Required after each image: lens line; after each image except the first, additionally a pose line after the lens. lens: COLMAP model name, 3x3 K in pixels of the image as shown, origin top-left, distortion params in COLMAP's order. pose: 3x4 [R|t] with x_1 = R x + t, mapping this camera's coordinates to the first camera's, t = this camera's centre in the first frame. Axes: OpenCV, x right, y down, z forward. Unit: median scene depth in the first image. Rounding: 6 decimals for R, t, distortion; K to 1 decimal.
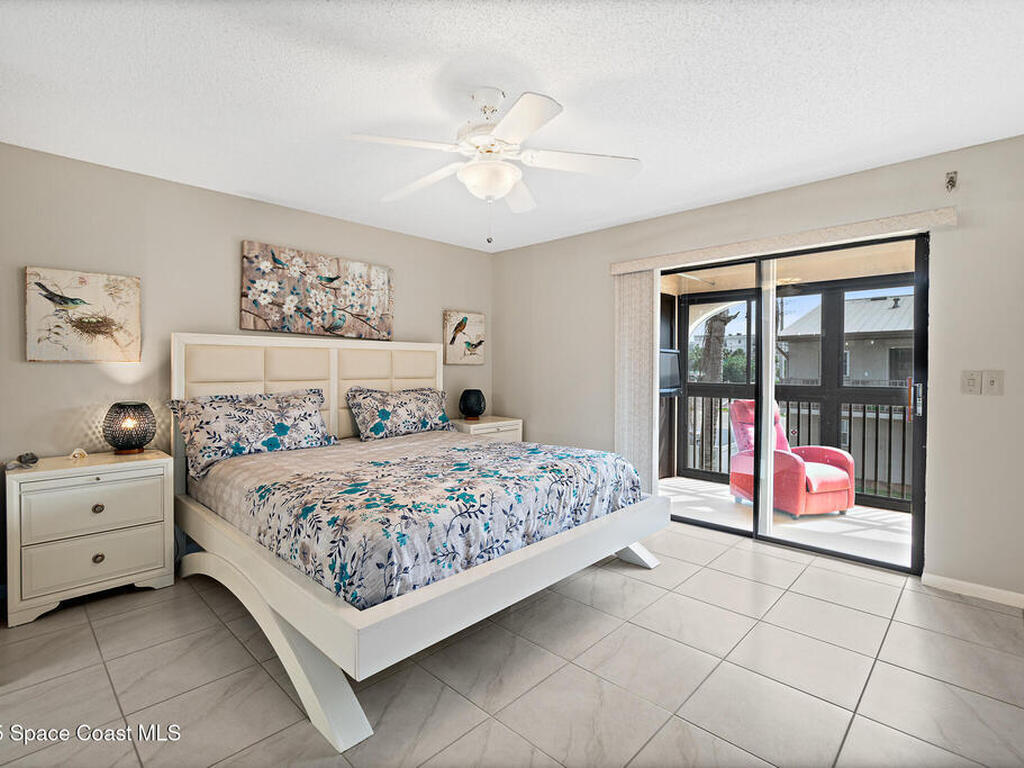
lens RADIAL K [[498.5, 0, 500.6], [0, 498.5, 373.7], [0, 0, 1]] dist [-0.010660, 0.001400]
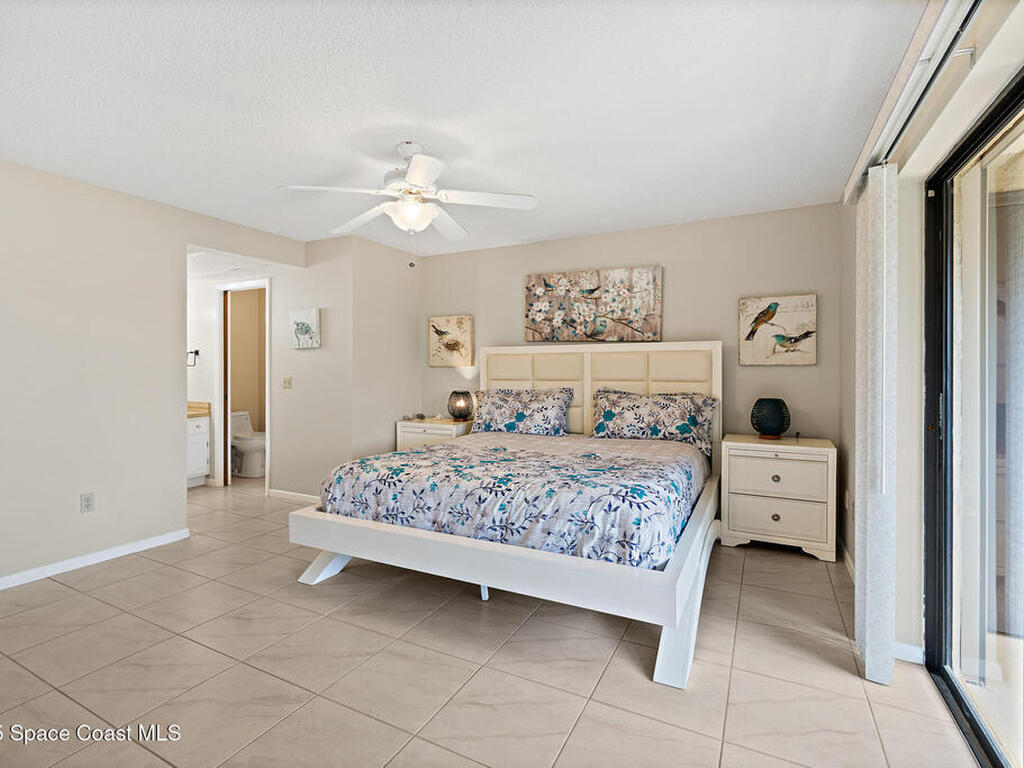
lens RADIAL K [[498.5, 0, 500.6], [0, 498.5, 373.7], [0, 0, 1]] dist [-0.010660, 0.001400]
pose [[0.285416, 0.006348, -0.958383, 0.725003], [-0.010341, 0.999940, 0.003543, -0.005512], [0.958348, 0.008900, 0.285465, 0.522503]]
